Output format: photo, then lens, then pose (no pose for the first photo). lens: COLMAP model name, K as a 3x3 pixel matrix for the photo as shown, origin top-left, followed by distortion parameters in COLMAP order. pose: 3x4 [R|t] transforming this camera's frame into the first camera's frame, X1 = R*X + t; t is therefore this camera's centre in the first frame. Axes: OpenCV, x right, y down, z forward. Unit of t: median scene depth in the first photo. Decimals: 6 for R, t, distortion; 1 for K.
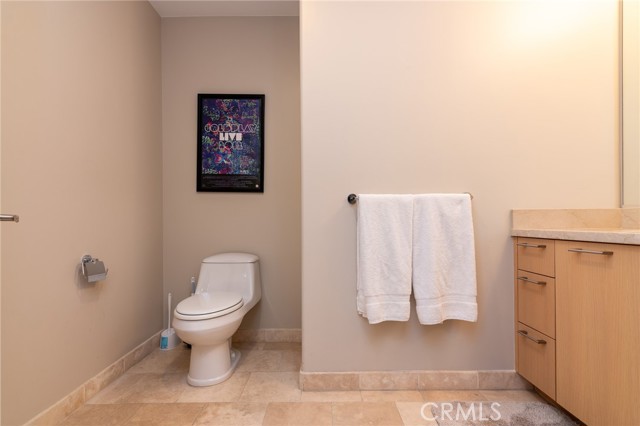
lens RADIAL K [[314.6, 0, 318.7], [0, 314.6, 216.5], [0, 0, 1]] dist [-0.000419, -0.001031]
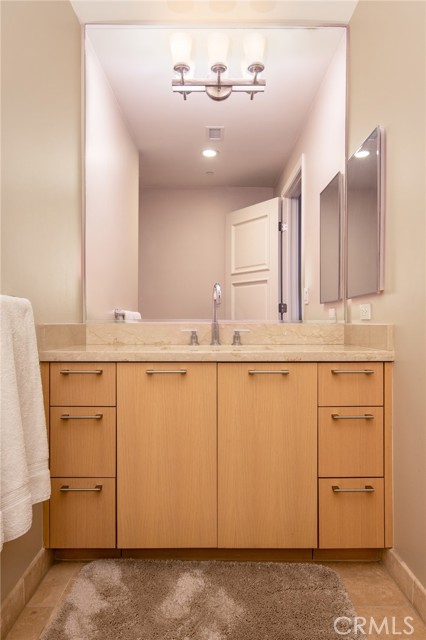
lens RADIAL K [[451.8, 0, 217.9], [0, 451.8, 328.6], [0, 0, 1]] dist [0.003642, 0.001482]
pose [[-0.015978, -0.010940, 0.999812, -0.493778], [-0.017856, 0.999784, 0.010655, -0.038259], [-0.999713, -0.017682, -0.016170, 0.742232]]
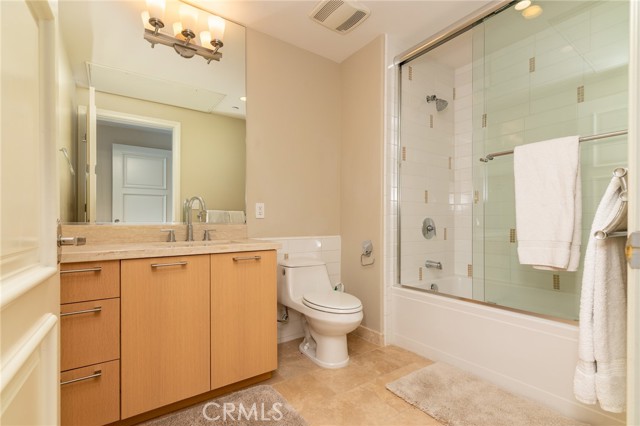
lens RADIAL K [[316.6, 0, 330.0], [0, 316.6, 224.8], [0, 0, 1]] dist [0.025097, 0.000034]
pose [[-0.601064, 0.007193, 0.799168, -0.483077], [0.000982, 0.999965, -0.008262, -0.031235], [-0.799200, -0.004181, -0.601051, 1.079107]]
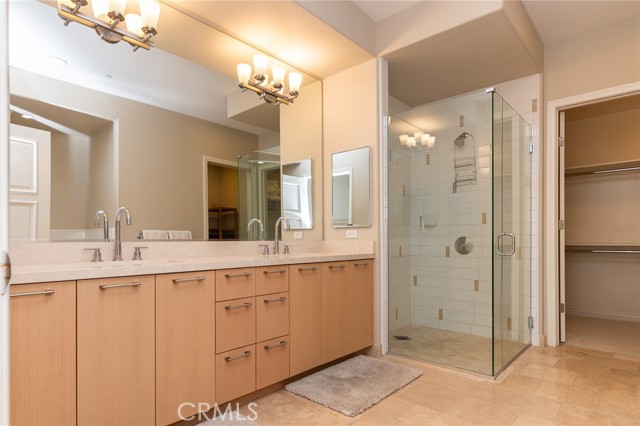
lens RADIAL K [[360.4, 0, 332.5], [0, 360.4, 239.6], [0, 0, 1]] dist [0.016417, 0.001922]
pose [[-0.758178, 0.009383, 0.651980, -0.479941], [-0.001710, 0.999864, -0.016378, -0.027353], [-0.652045, -0.013532, -0.758059, 1.306962]]
